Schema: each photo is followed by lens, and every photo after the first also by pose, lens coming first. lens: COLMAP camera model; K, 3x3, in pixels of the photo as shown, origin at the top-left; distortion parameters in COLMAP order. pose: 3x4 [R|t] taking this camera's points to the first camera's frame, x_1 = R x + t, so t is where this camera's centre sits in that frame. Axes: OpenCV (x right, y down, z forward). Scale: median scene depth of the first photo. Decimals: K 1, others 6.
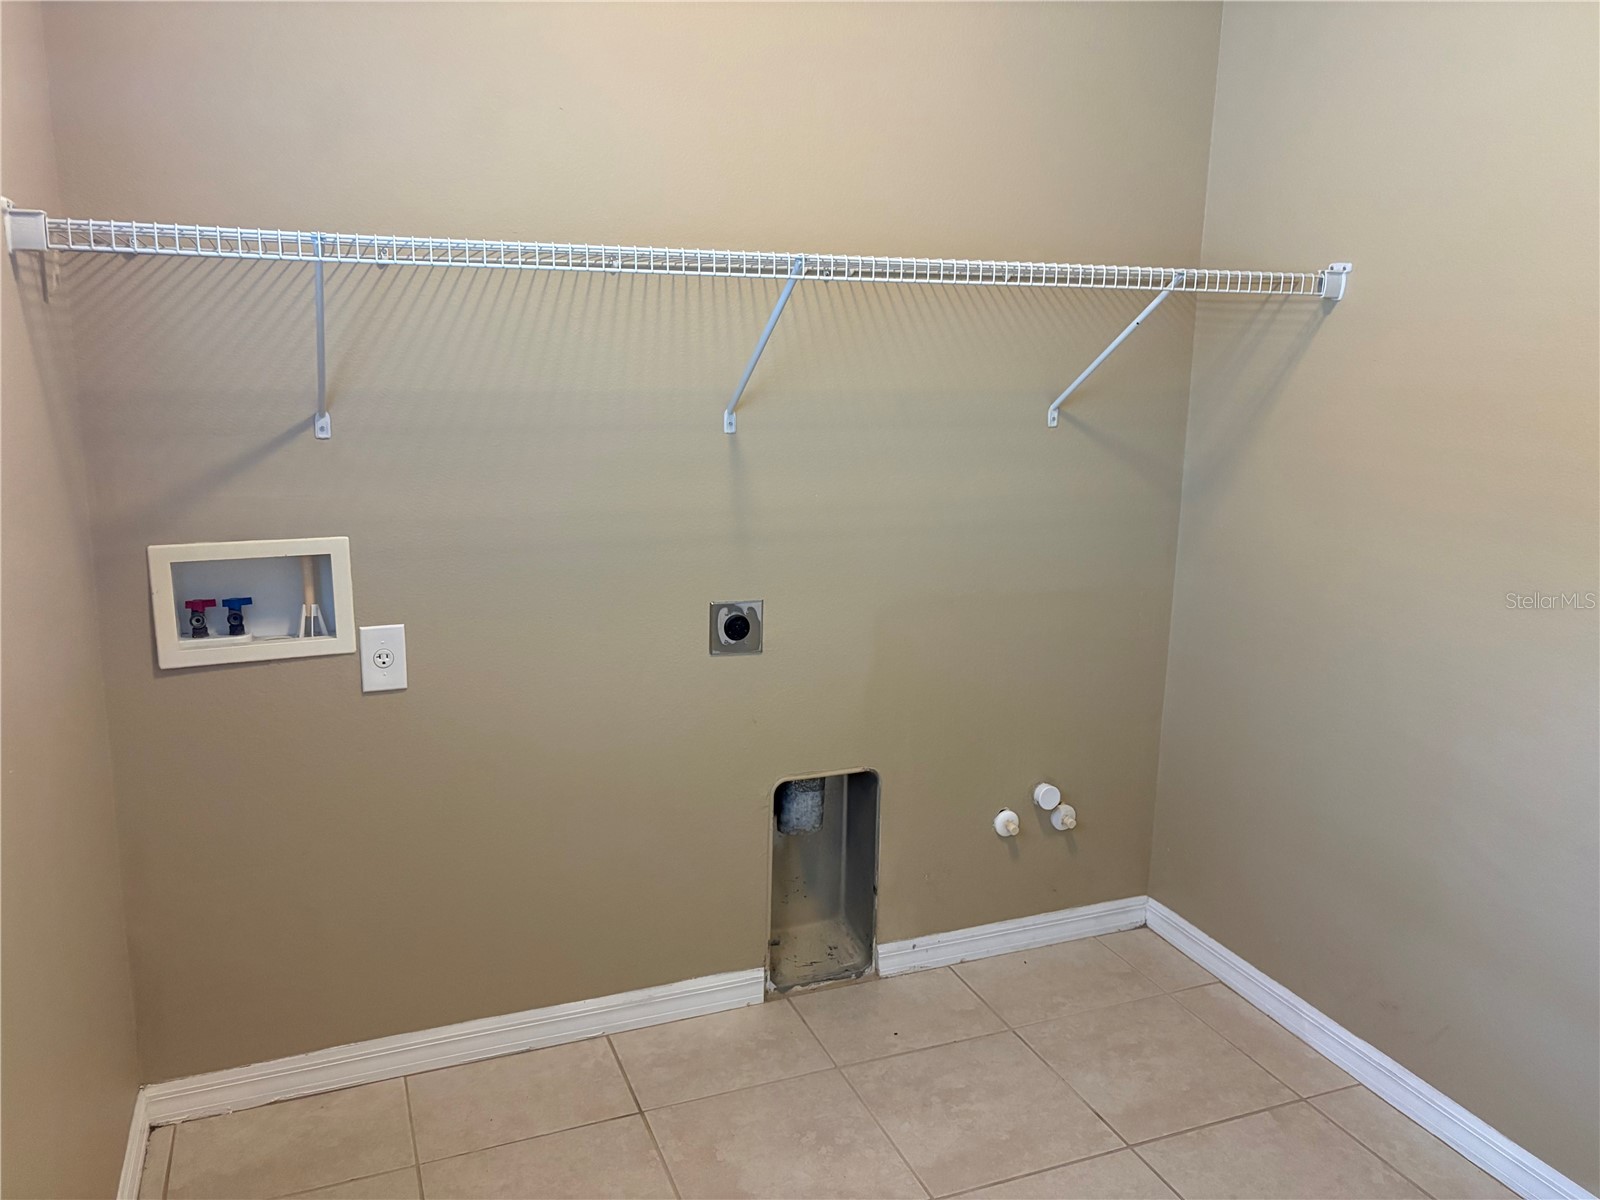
lens RADIAL K [[1214.4, 0, 800.0], [0, 1214.4, 600.0], [0, 0, 1]] dist [0.128869, -0.187423]
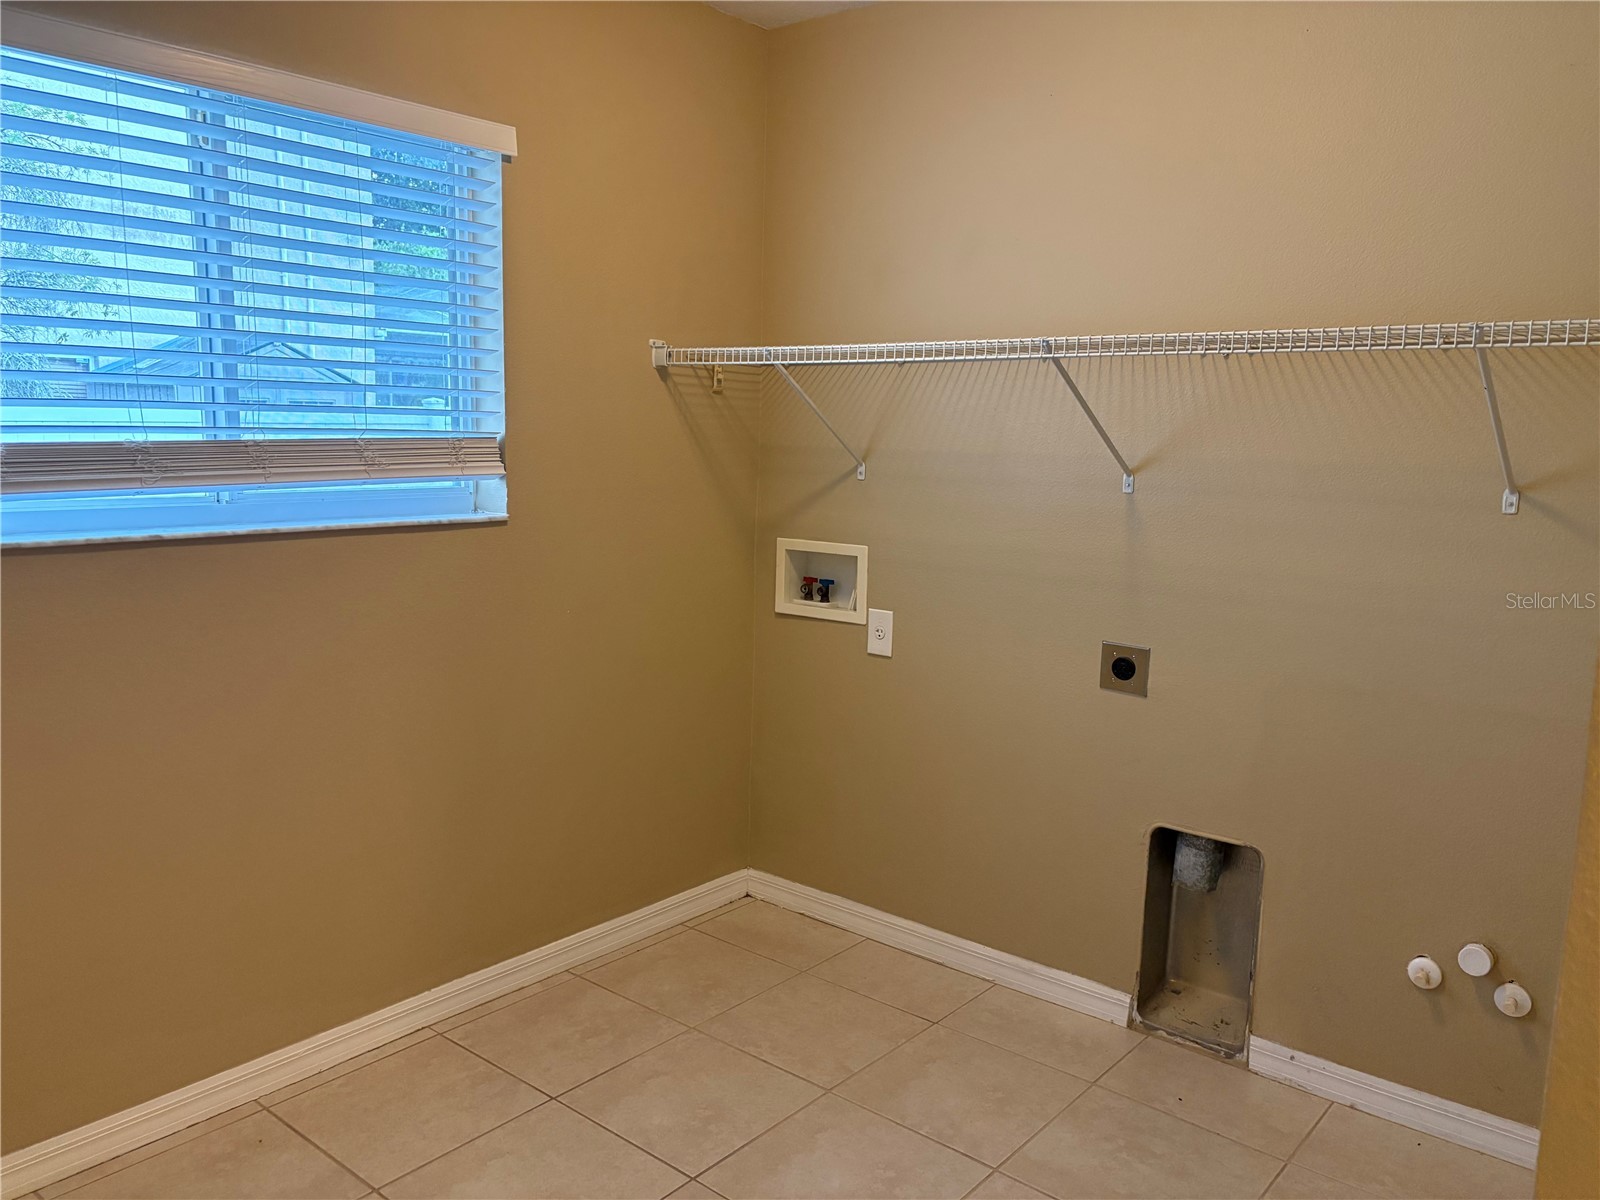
lens RADIAL K [[1223.6, 0, 800.0], [0, 1223.6, 600.0], [0, 0, 1]] dist [0.050120, 0.003253]
pose [[0.482787, 0.125514, -0.866697, 0.770095], [-0.194591, 0.980310, 0.033572, -0.018528], [0.853845, 0.152443, 0.497705, 0.180881]]
